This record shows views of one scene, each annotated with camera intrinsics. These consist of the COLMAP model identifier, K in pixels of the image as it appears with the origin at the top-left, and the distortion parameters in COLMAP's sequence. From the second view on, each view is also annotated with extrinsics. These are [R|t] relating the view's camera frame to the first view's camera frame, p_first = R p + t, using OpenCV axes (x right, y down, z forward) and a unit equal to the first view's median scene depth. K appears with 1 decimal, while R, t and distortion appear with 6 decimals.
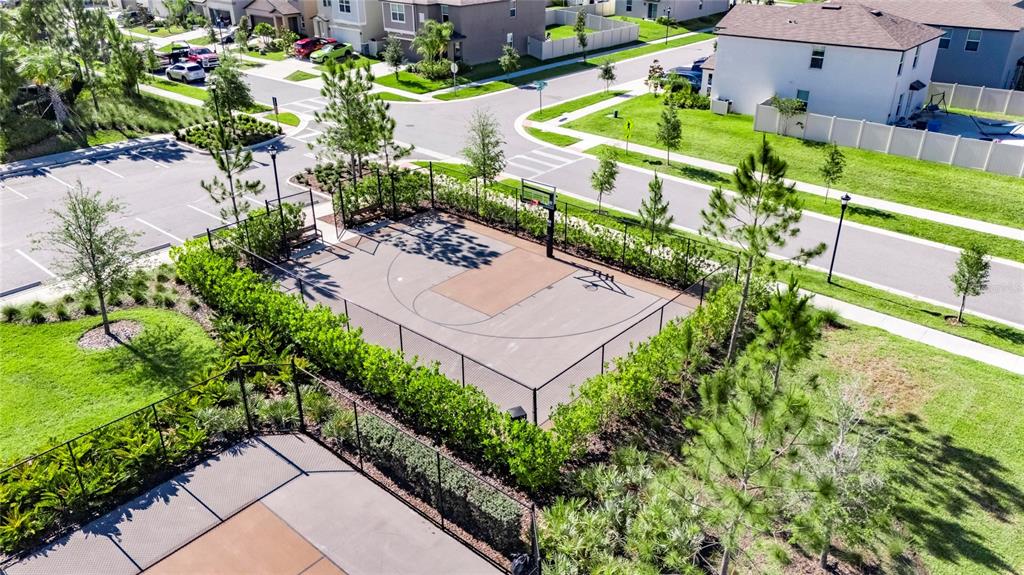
lens RADIAL K [[751.1, 0, 511.5], [0, 751.1, 287.0], [0, 0, 1]] dist [-0.001335, -0.014932]
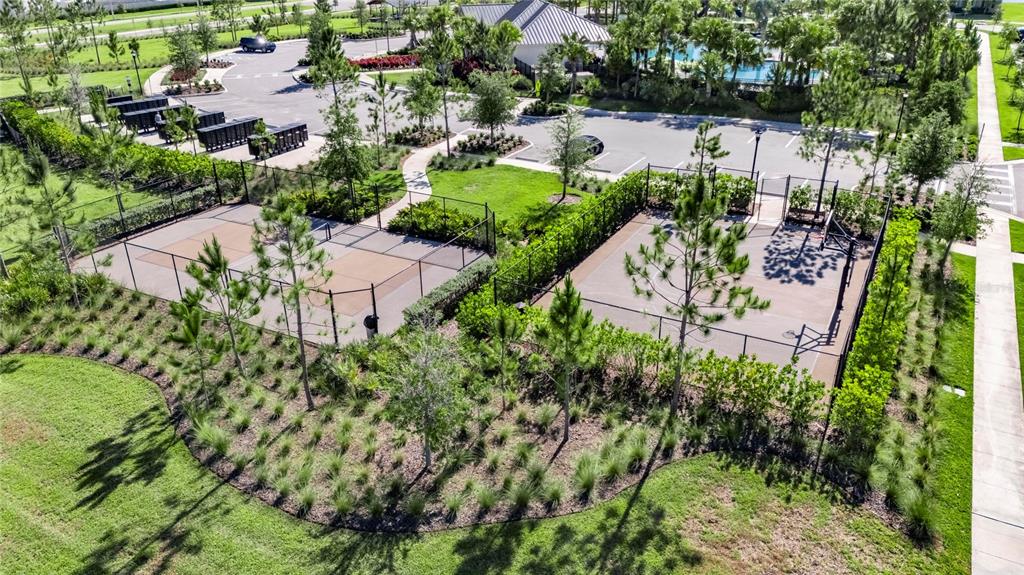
lens RADIAL K [[751.1, 0, 510.5], [0, 751.1, 288.6], [0, 0, 1]] dist [-0.001335, -0.014932]
pose [[0.198262, 0.414947, -0.887981, 0.777873], [-0.414662, 0.856406, 0.307609, -0.176946], [0.888115, 0.307225, 0.341856, 0.317491]]
